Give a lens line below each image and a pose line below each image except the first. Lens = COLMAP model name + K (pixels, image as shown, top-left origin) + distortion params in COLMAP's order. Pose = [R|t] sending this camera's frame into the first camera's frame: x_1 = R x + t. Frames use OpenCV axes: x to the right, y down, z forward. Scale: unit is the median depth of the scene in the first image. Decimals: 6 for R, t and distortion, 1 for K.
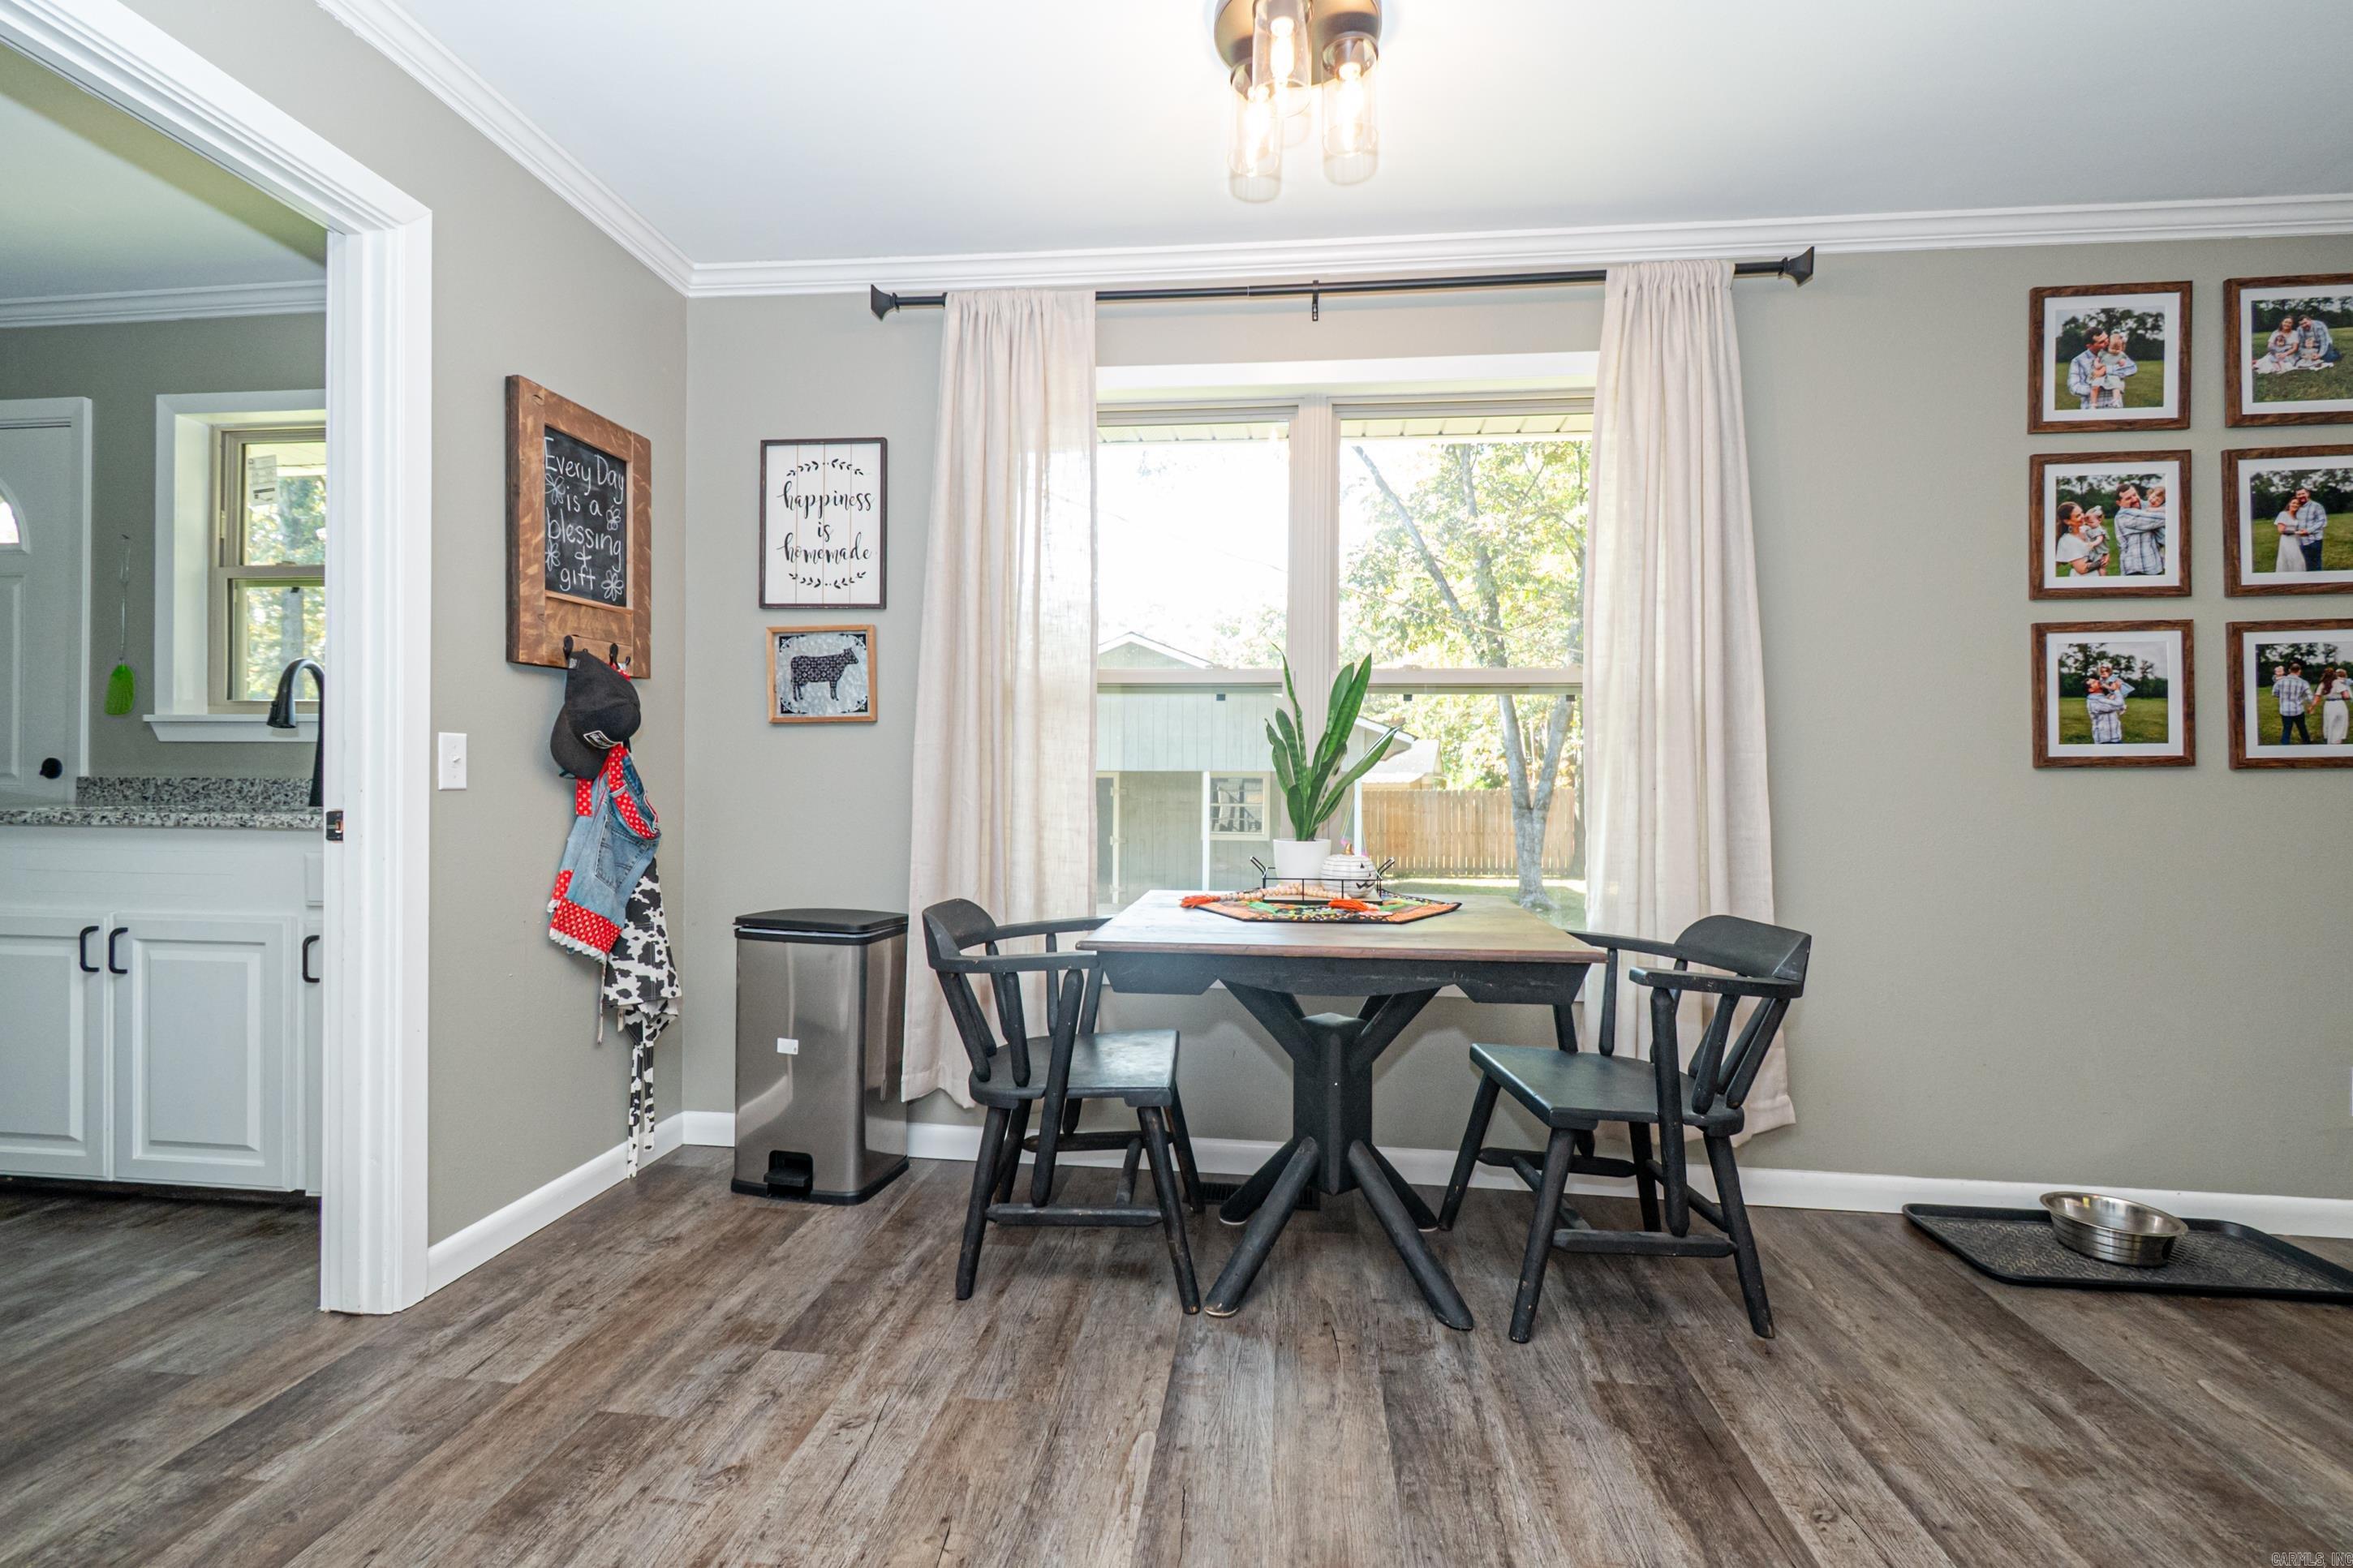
lens RADIAL K [[1045.8, 0, 1176.5], [0, 1045.8, 784.0], [0, 0, 1]] dist [0.001730, -0.001371]
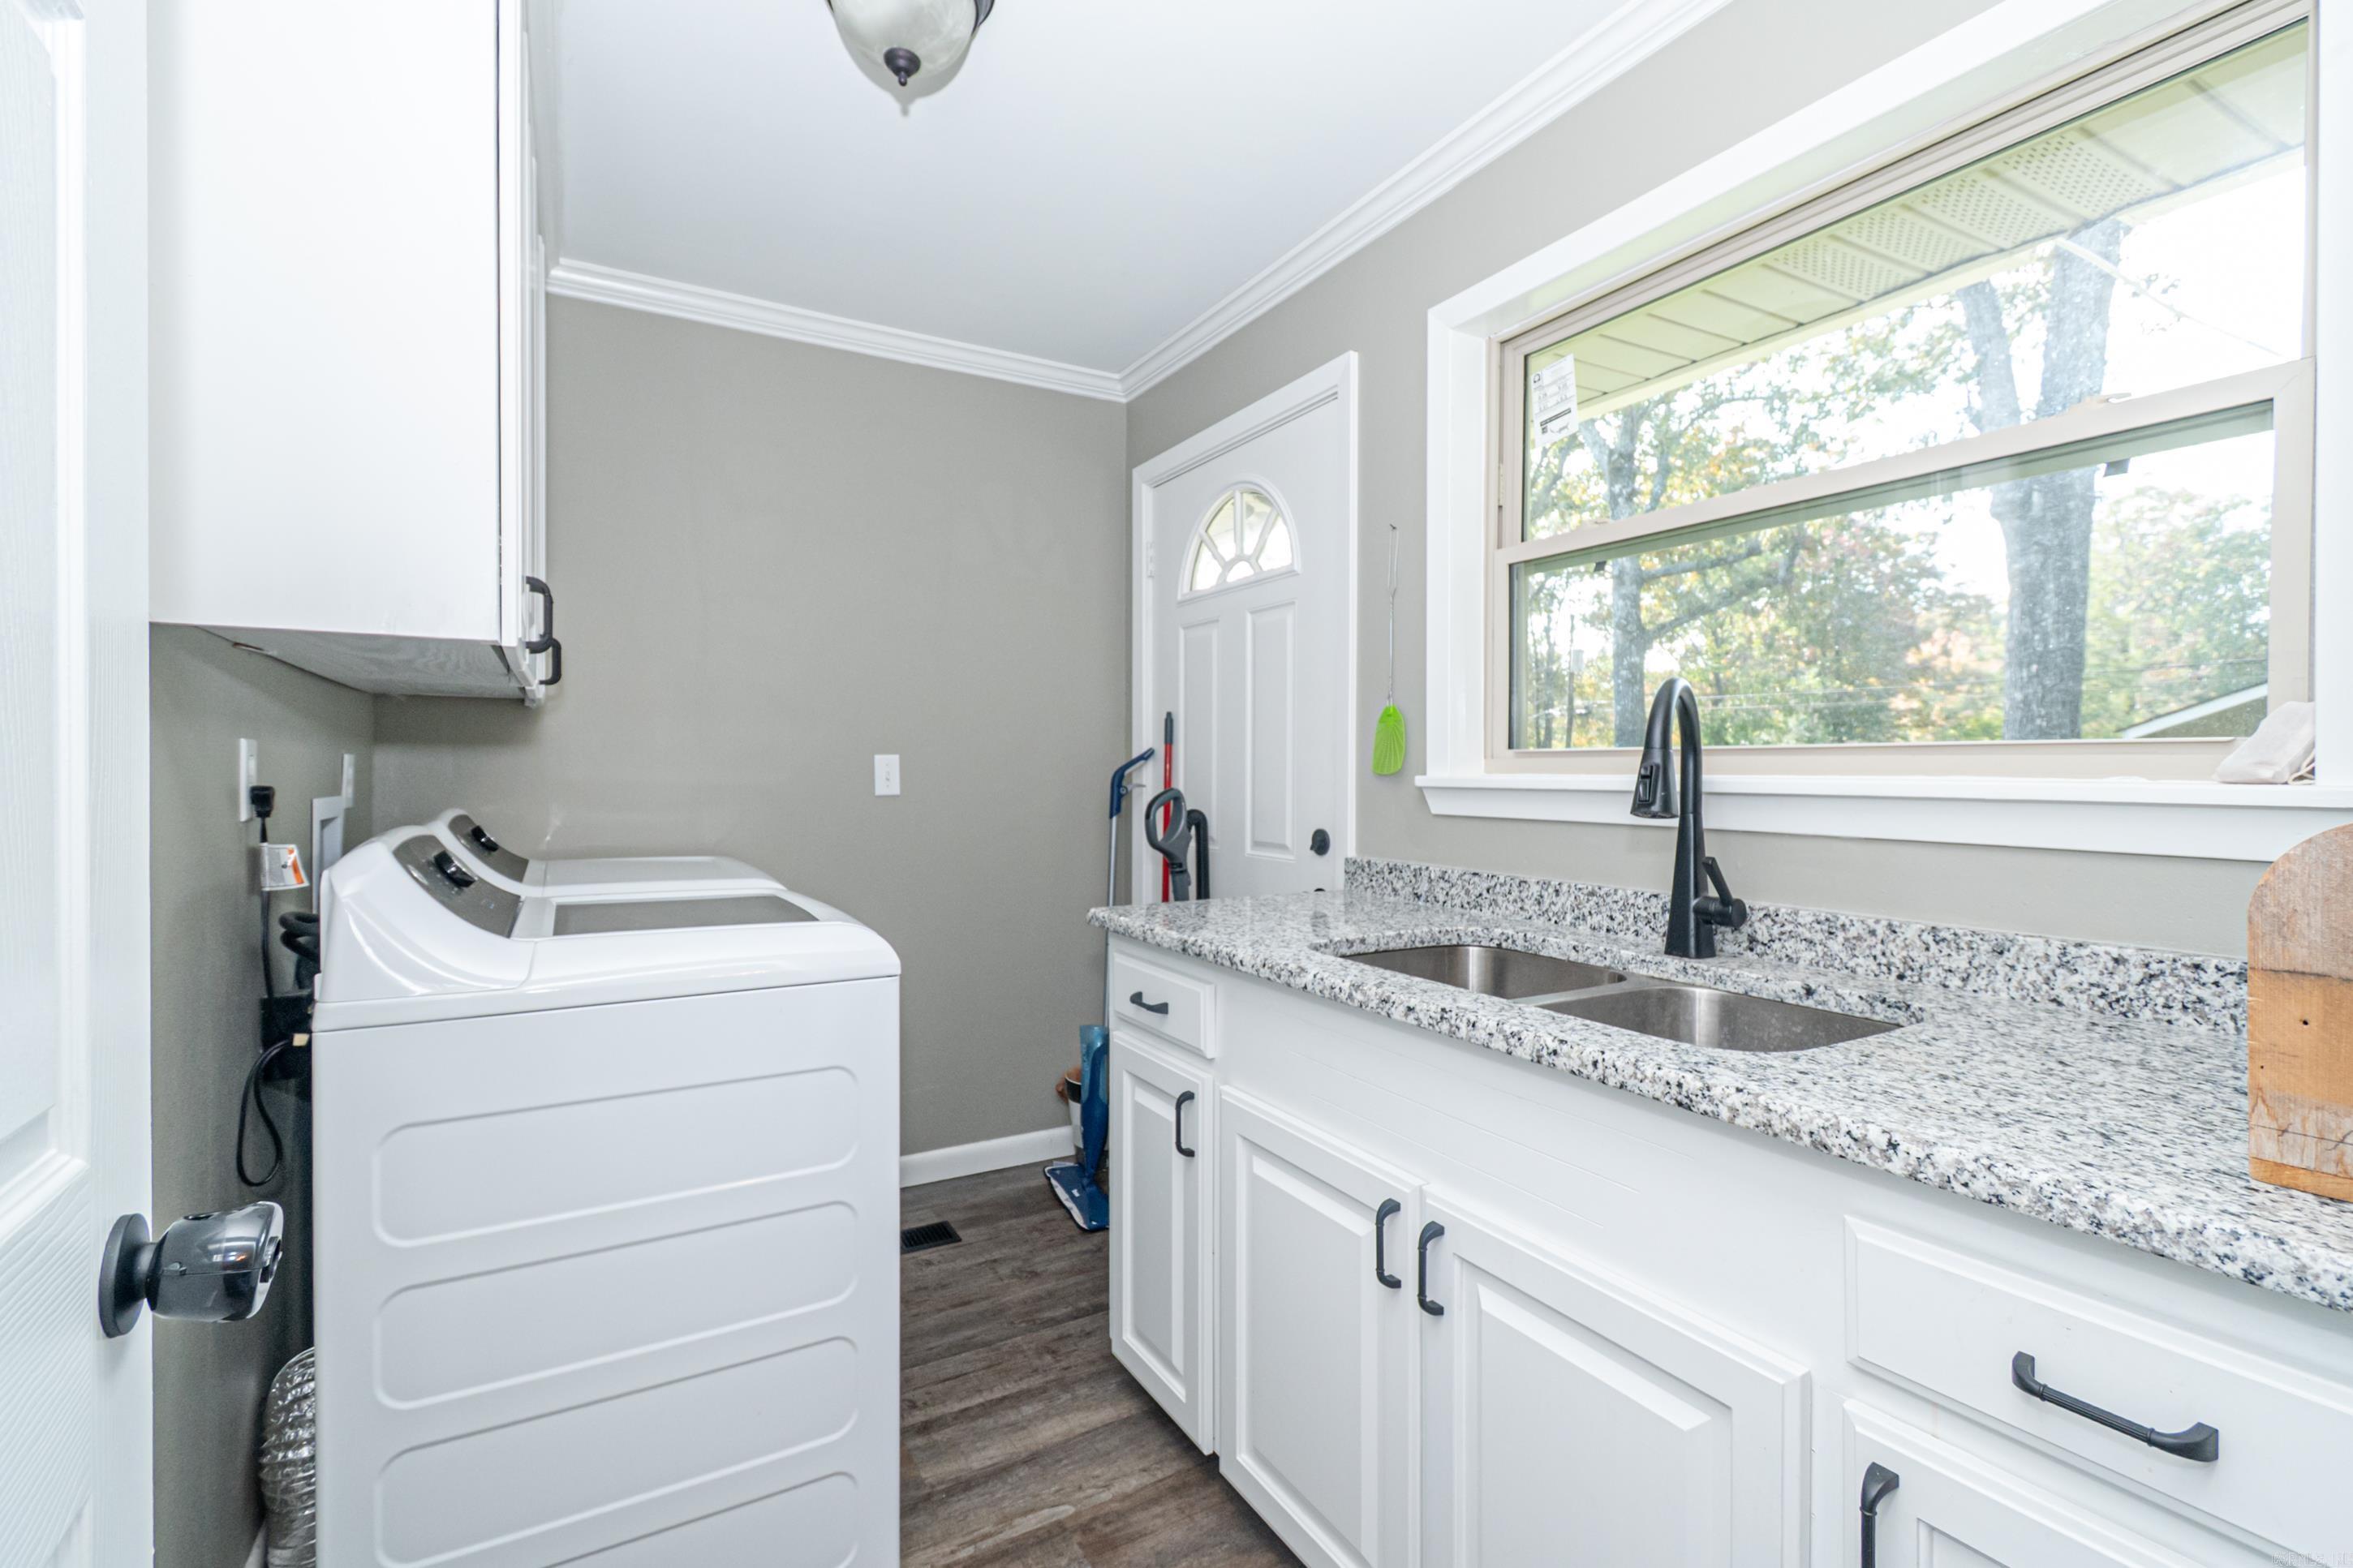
lens RADIAL K [[1045.8, 0, 1176.5], [0, 1045.8, 784.0], [0, 0, 1]] dist [0.001730, -0.001371]
pose [[0.590008, 0.001219, -0.807397, -0.519088], [0.004120, 0.999981, 0.004520, -0.064598], [0.807387, -0.005993, 0.589992, 0.461943]]
